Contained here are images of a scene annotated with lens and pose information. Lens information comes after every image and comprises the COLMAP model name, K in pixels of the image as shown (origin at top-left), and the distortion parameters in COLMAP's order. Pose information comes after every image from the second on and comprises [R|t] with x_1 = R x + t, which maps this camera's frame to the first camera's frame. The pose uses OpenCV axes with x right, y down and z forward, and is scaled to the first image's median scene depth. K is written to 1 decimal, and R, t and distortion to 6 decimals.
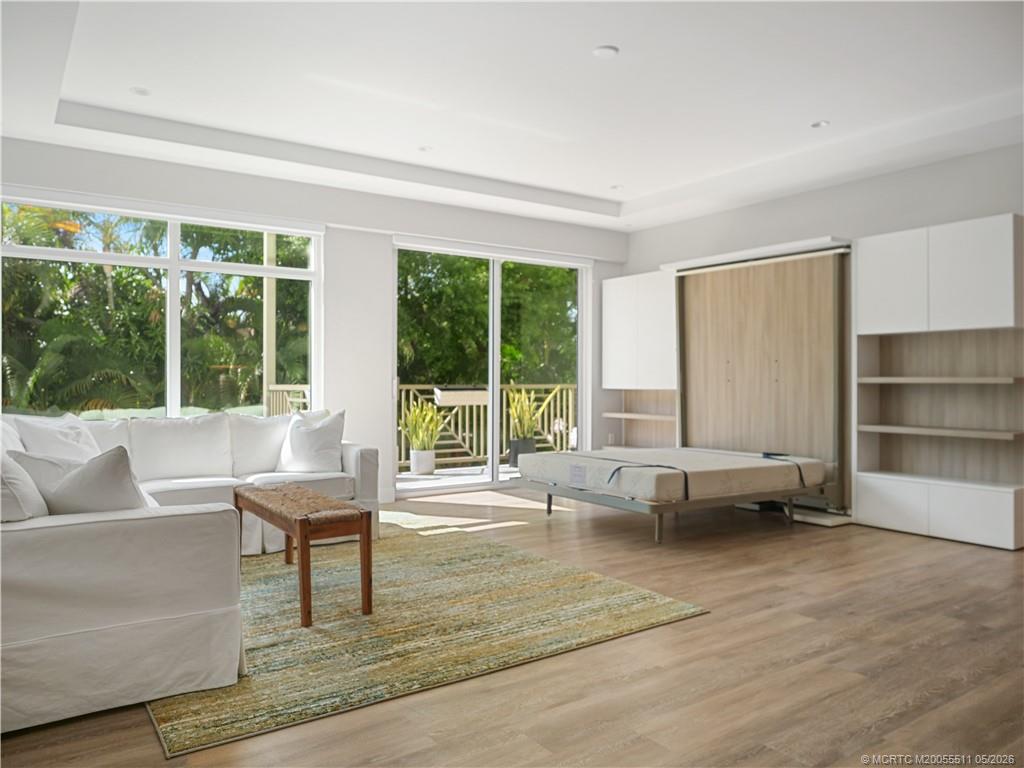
lens RADIAL K [[748.4, 0, 509.9], [0, 748.4, 365.5], [0, 0, 1]] dist [-0.007368, -0.003691]
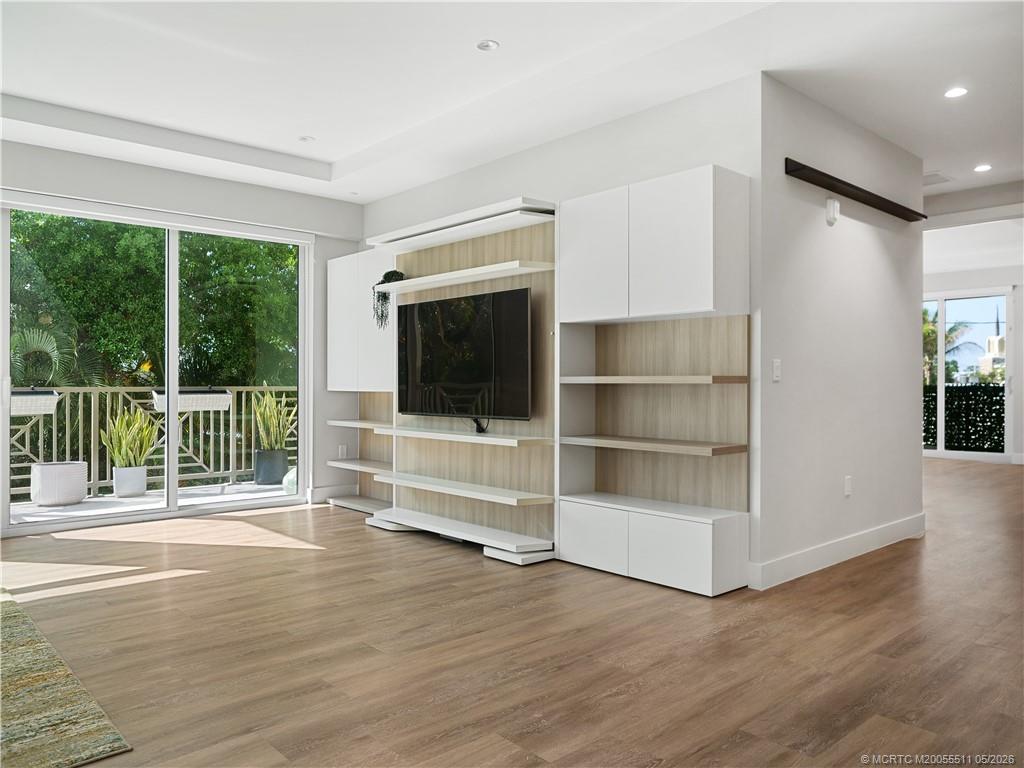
lens RADIAL K [[752.7, 0, 514.5], [0, 752.7, 384.6], [0, 0, 1]] dist [-0.024268, 0.004496]
pose [[0.990637, -0.001623, 0.136513, 0.233814], [-0.001575, 0.999727, 0.023310, 0.003781], [-0.136513, -0.023306, 0.990364, 0.160671]]
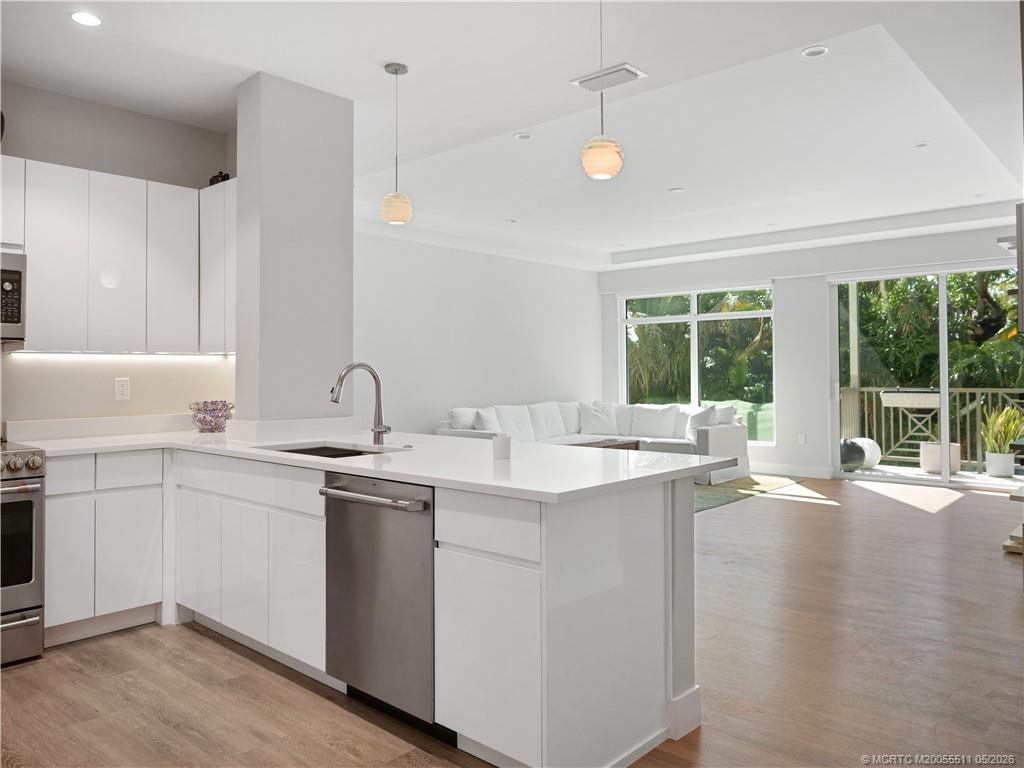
lens RADIAL K [[752.7, 0, 514.5], [0, 752.7, 384.6], [0, 0, 1]] dist [-0.024268, 0.004496]
pose [[0.233231, 0.007861, -0.972390, 0.865253], [0.019986, 0.999717, 0.012876, -0.006104], [0.972216, -0.022438, 0.233008, 0.163434]]
